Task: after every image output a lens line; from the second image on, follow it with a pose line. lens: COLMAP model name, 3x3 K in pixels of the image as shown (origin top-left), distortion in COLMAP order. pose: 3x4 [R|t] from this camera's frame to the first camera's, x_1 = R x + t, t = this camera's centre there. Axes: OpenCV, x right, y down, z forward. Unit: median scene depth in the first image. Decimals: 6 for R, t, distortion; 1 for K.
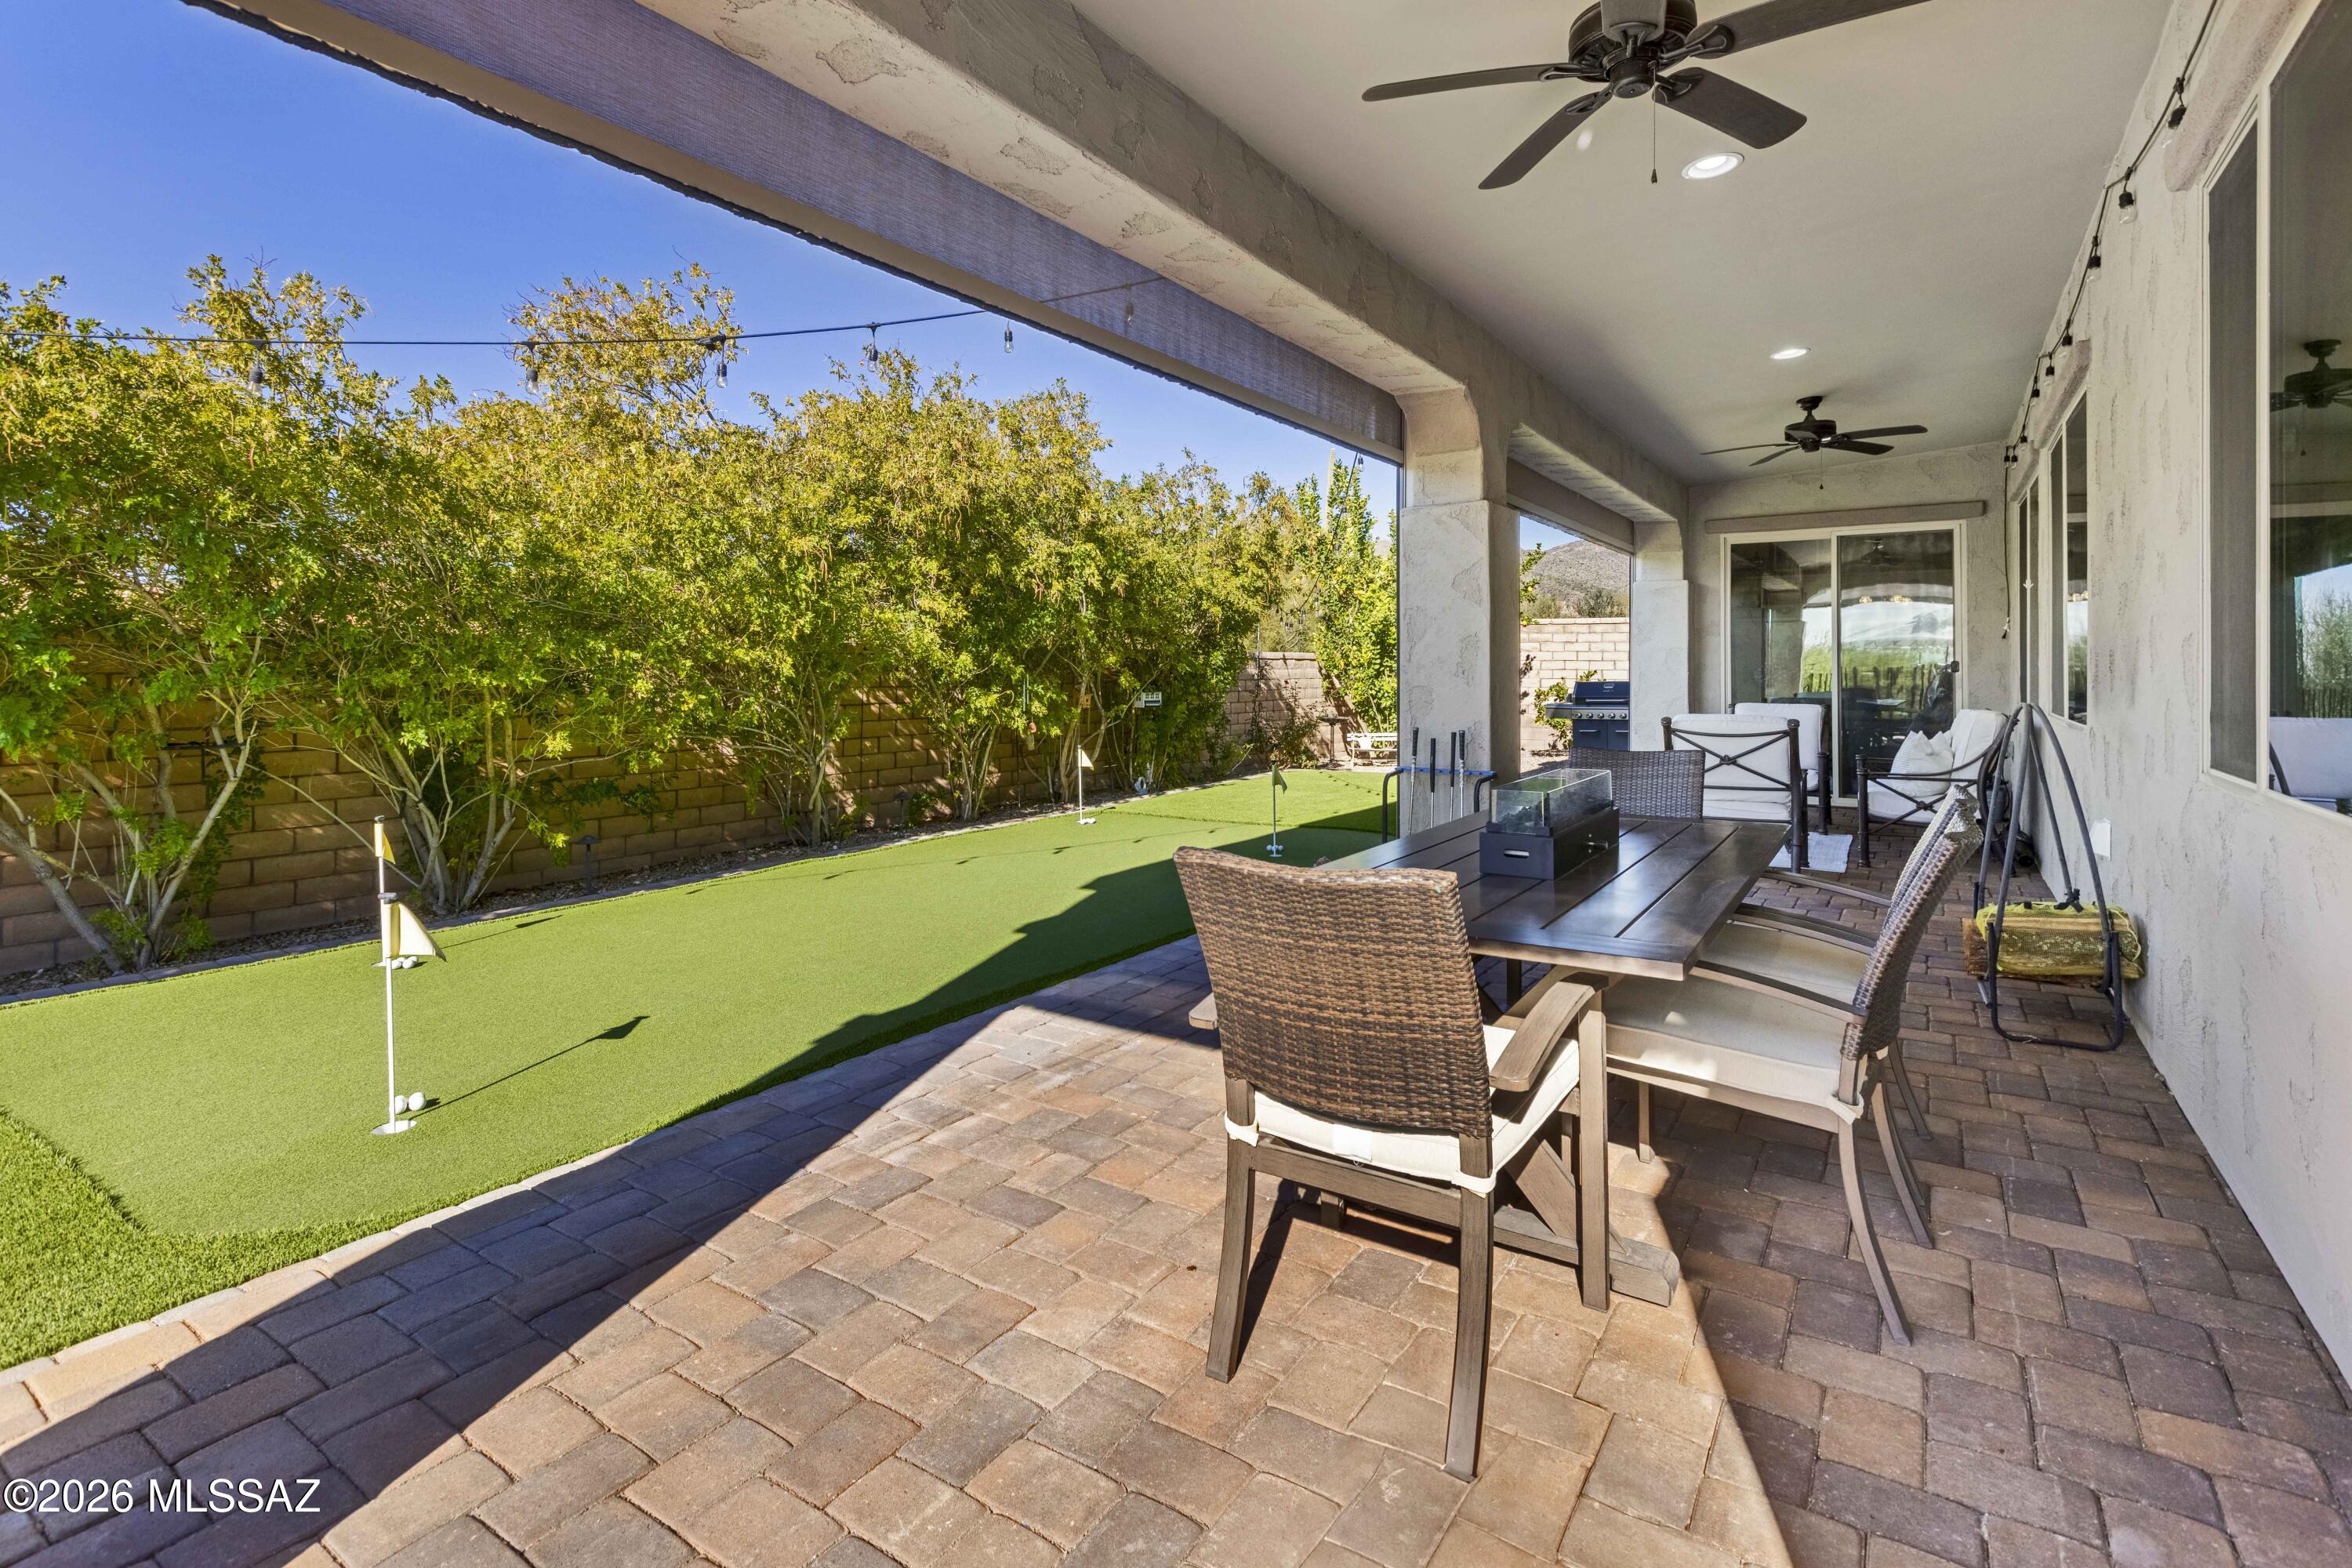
lens RADIAL K [[1137.0, 0, 1161.9], [0, 1137.0, 675.6], [0, 0, 1]] dist [0.002371, 0.000257]
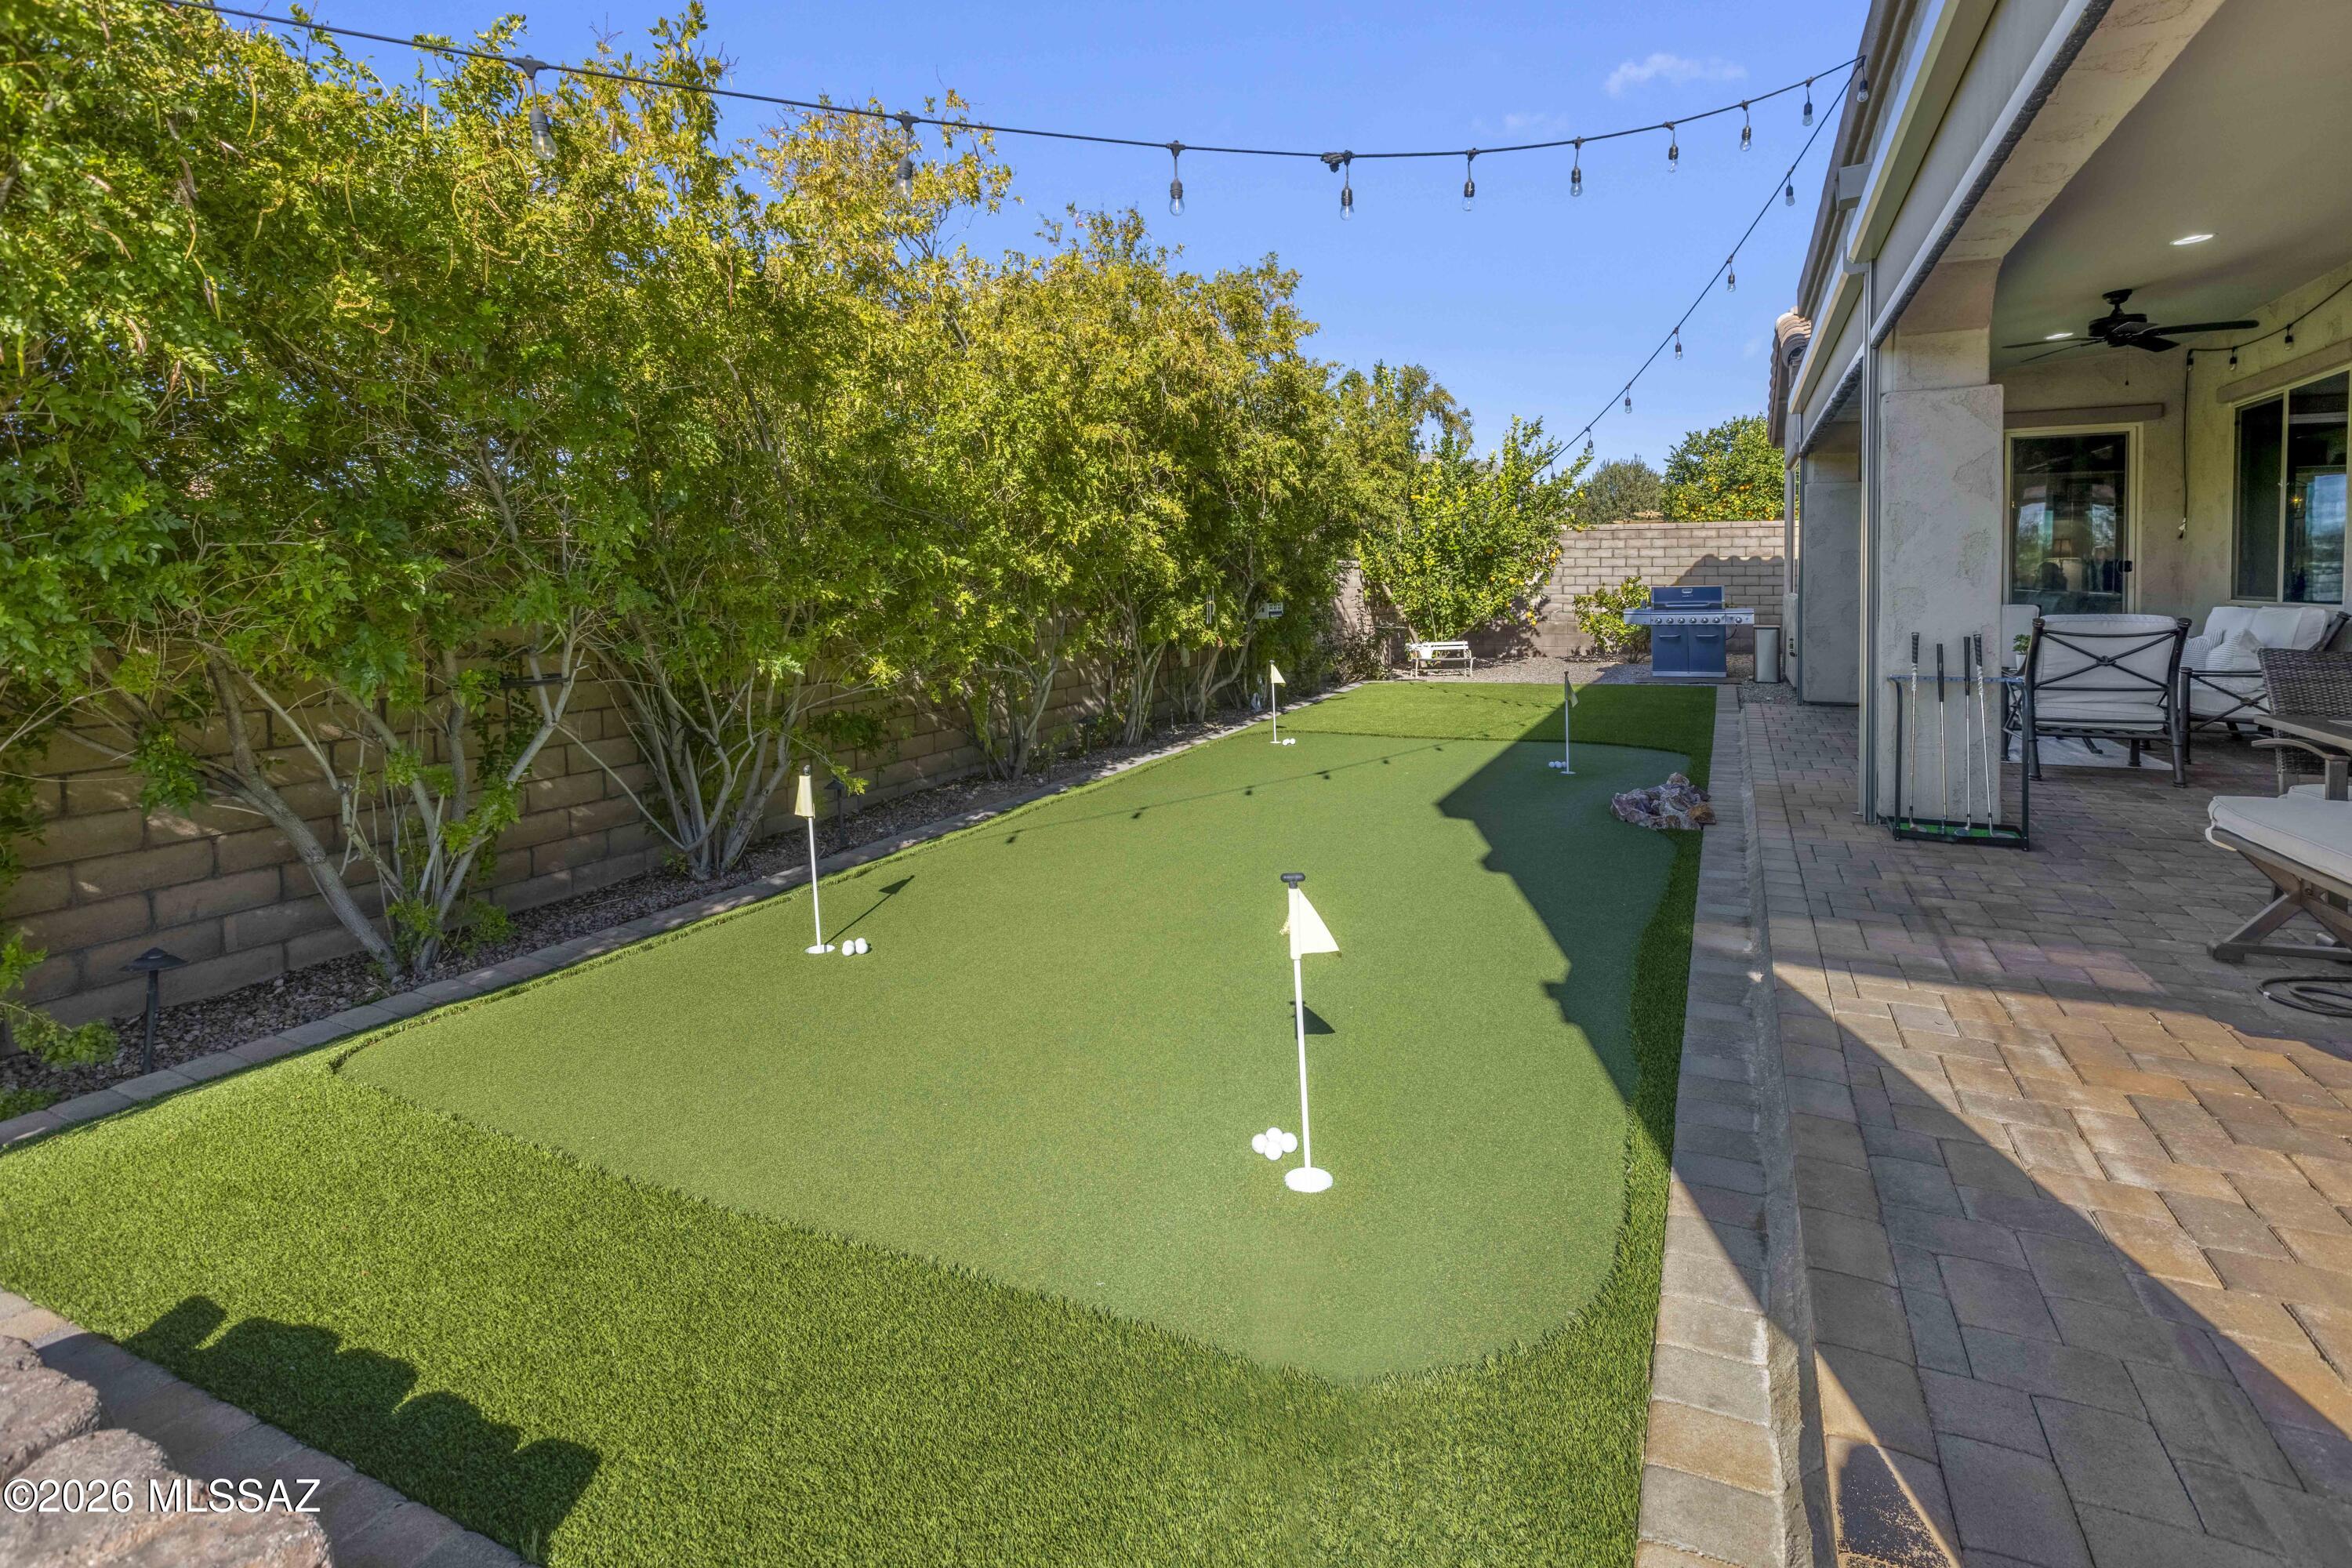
lens RADIAL K [[1137.0, 0, 1161.9], [0, 1137.0, 675.6], [0, 0, 1]] dist [0.002371, 0.000257]
pose [[0.987756, -0.022474, 0.154382, -0.496158], [0.010542, 0.996923, 0.077678, 0.001595], [-0.155653, -0.075099, 0.984953, 0.168074]]
